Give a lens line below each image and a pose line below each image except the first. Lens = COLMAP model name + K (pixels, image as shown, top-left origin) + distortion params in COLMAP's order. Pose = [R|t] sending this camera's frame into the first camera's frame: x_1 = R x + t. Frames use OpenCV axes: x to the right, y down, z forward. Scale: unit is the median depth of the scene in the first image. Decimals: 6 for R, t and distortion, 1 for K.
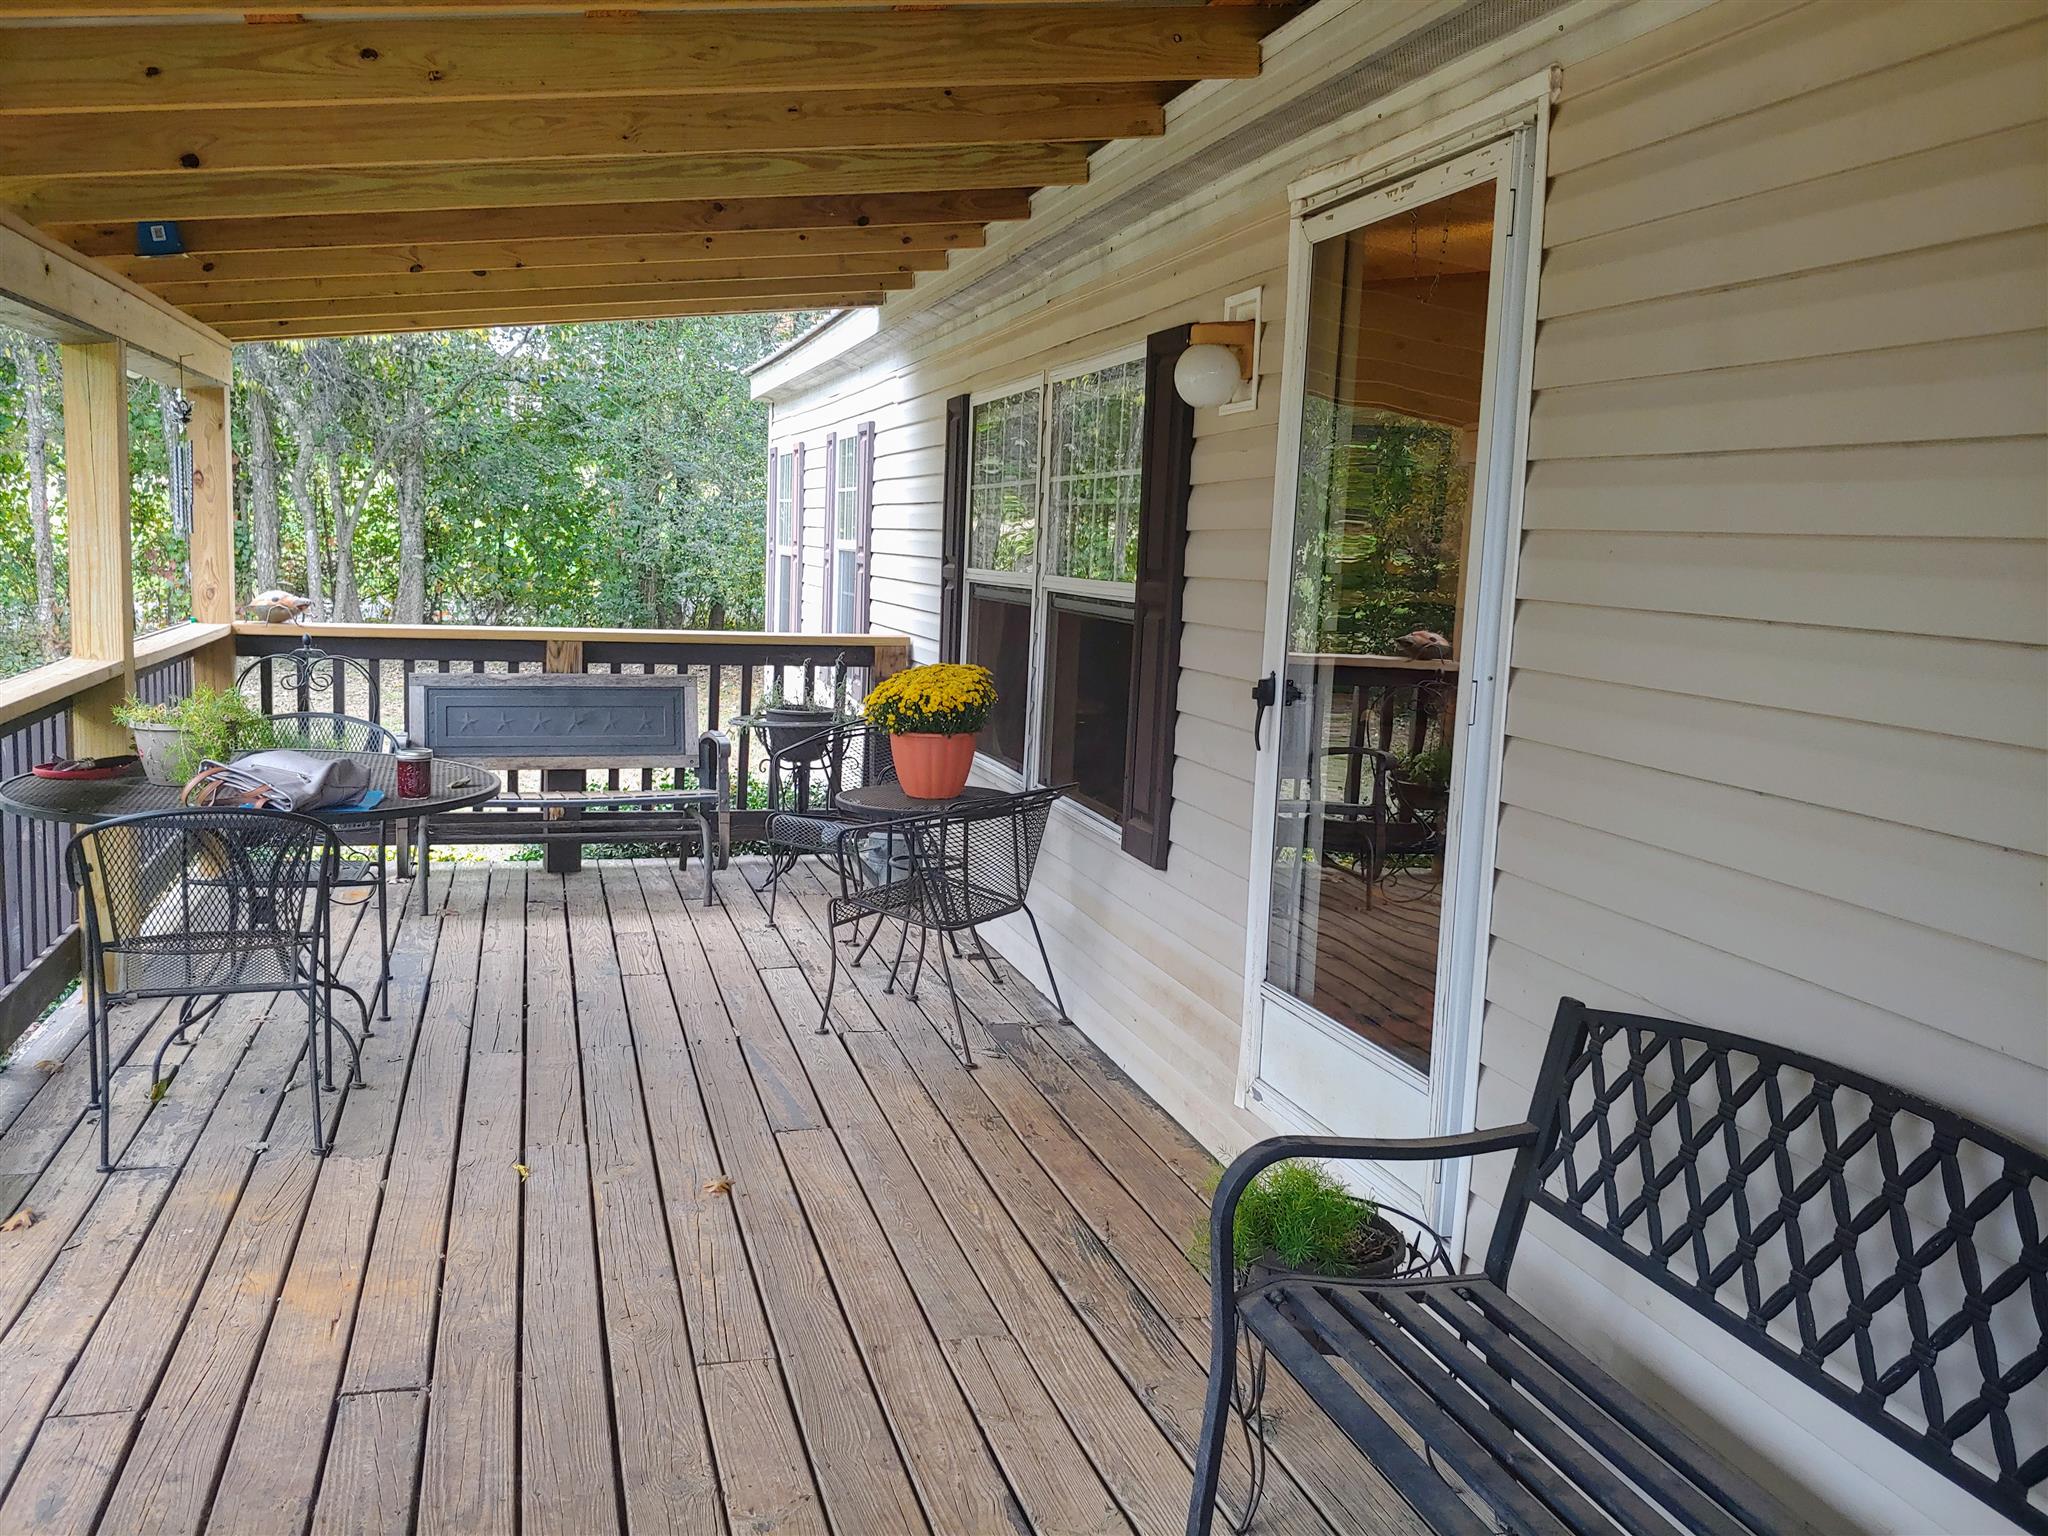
lens RADIAL K [[1835.3, 0, 1024.0], [0, 1835.3, 768.0], [0, 0, 1]] dist [0.240658, -0.596064]
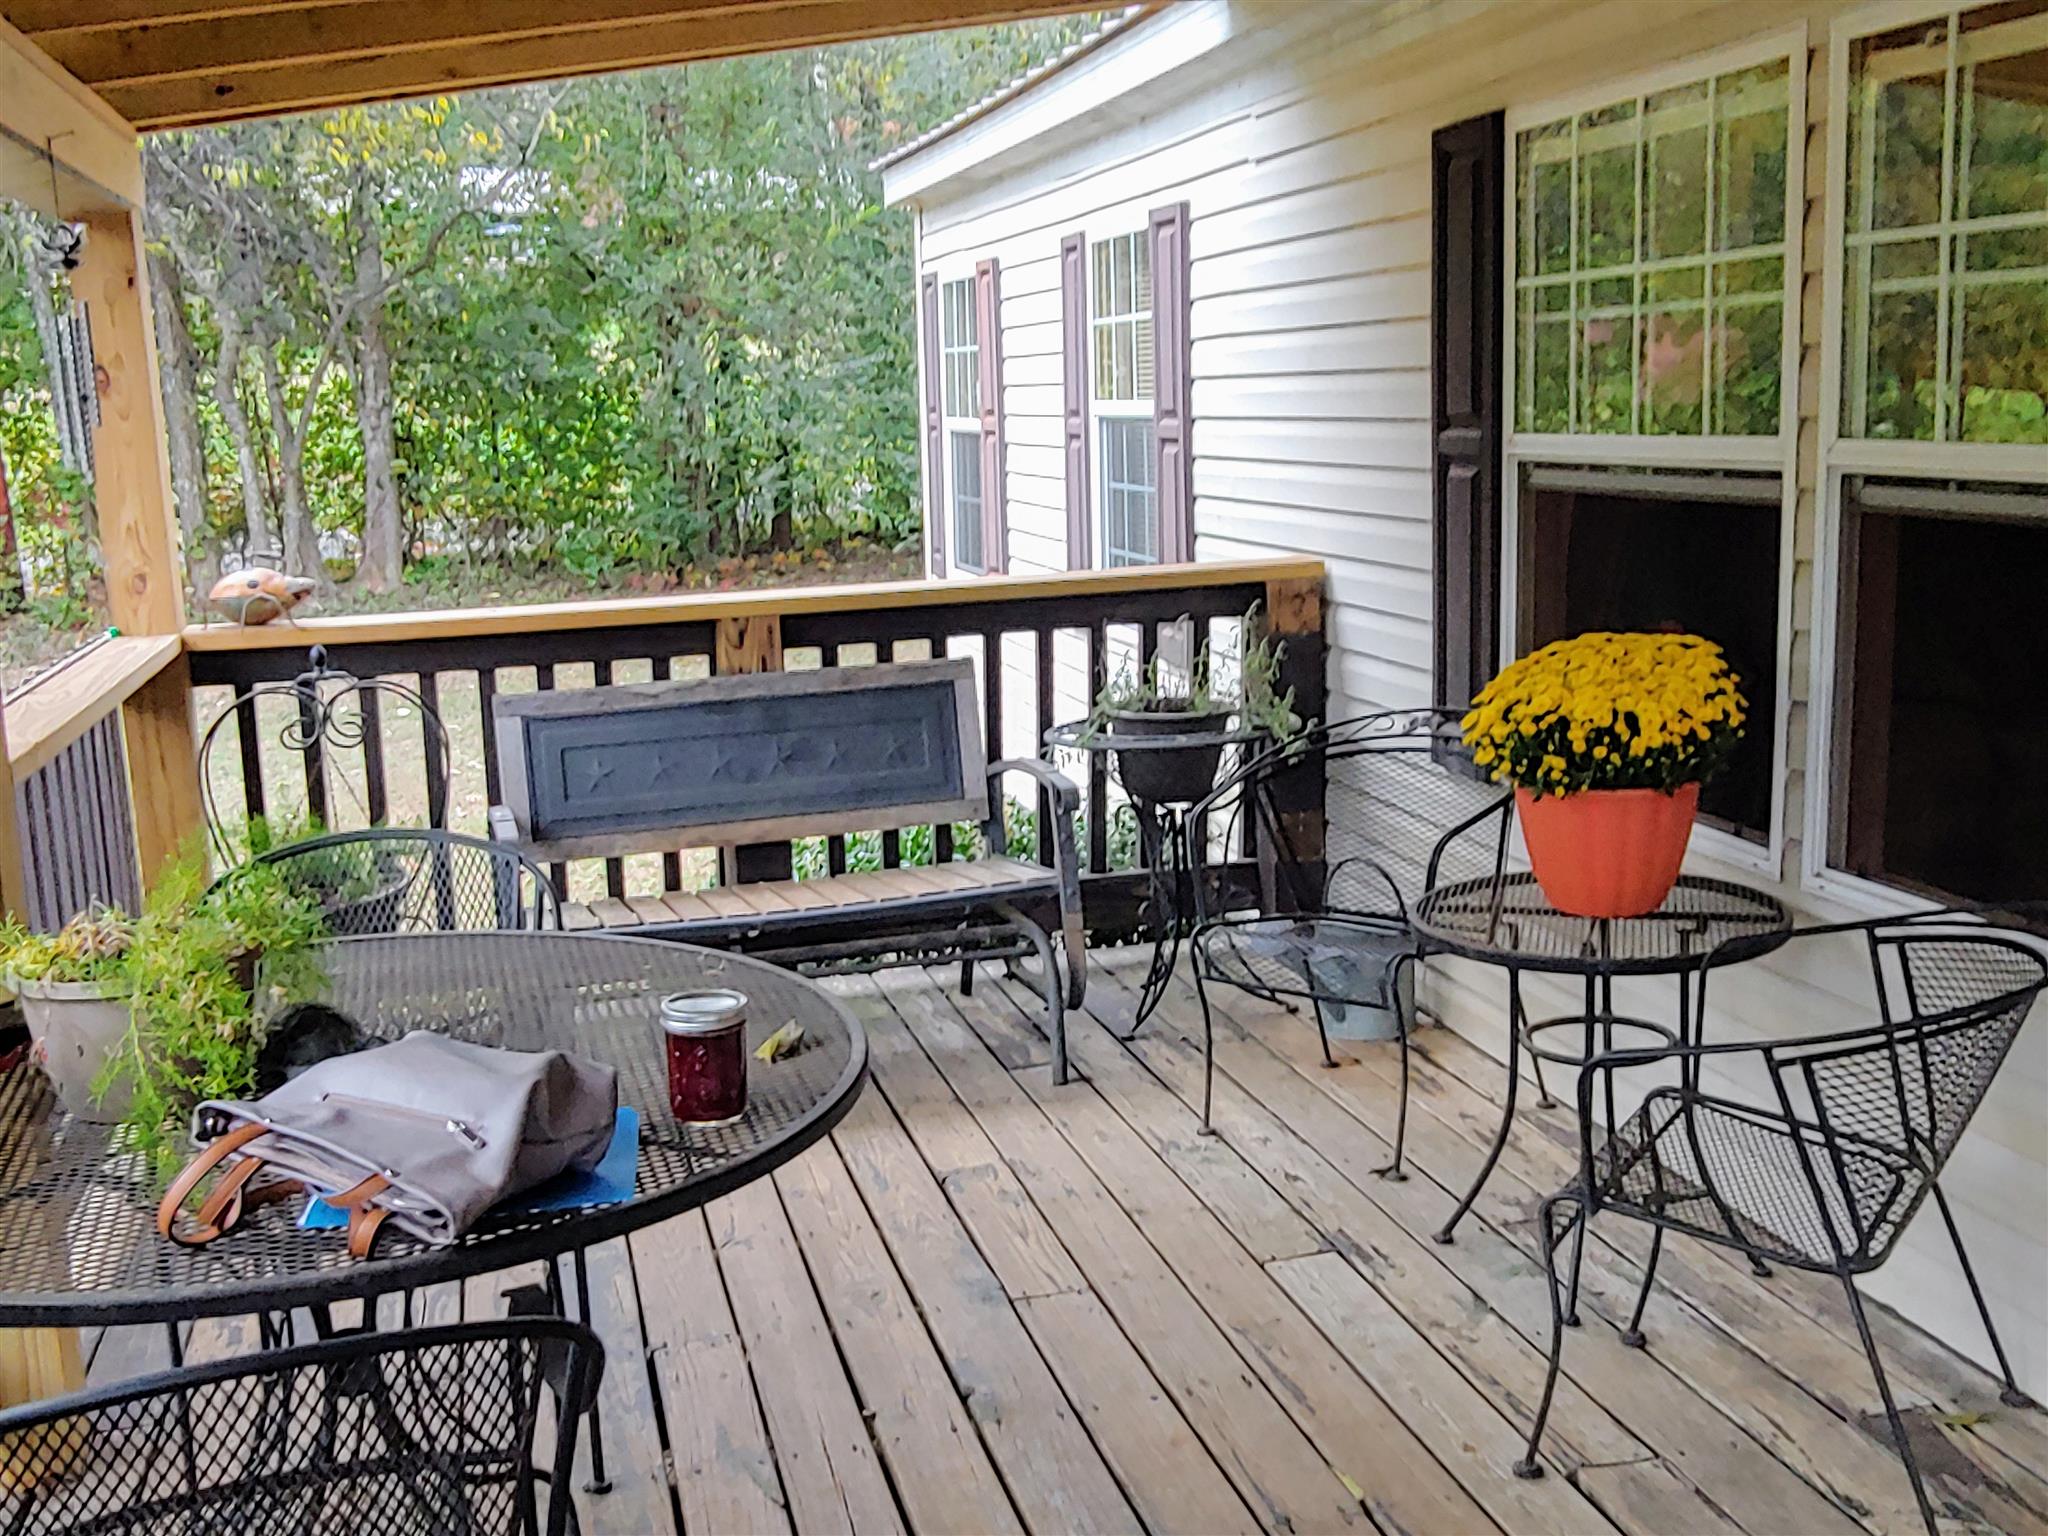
lens RADIAL K [[2098.5, 0, 1024.0], [0, 2098.5, 768.0], [0, 0, 1]] dist [-0.013368, -0.031878]
pose [[0.997639, -0.068406, -0.006163, -0.136295], [0.068639, 0.996185, 0.053892, -0.042852], [0.002453, -0.054187, 0.998528, 0.301150]]
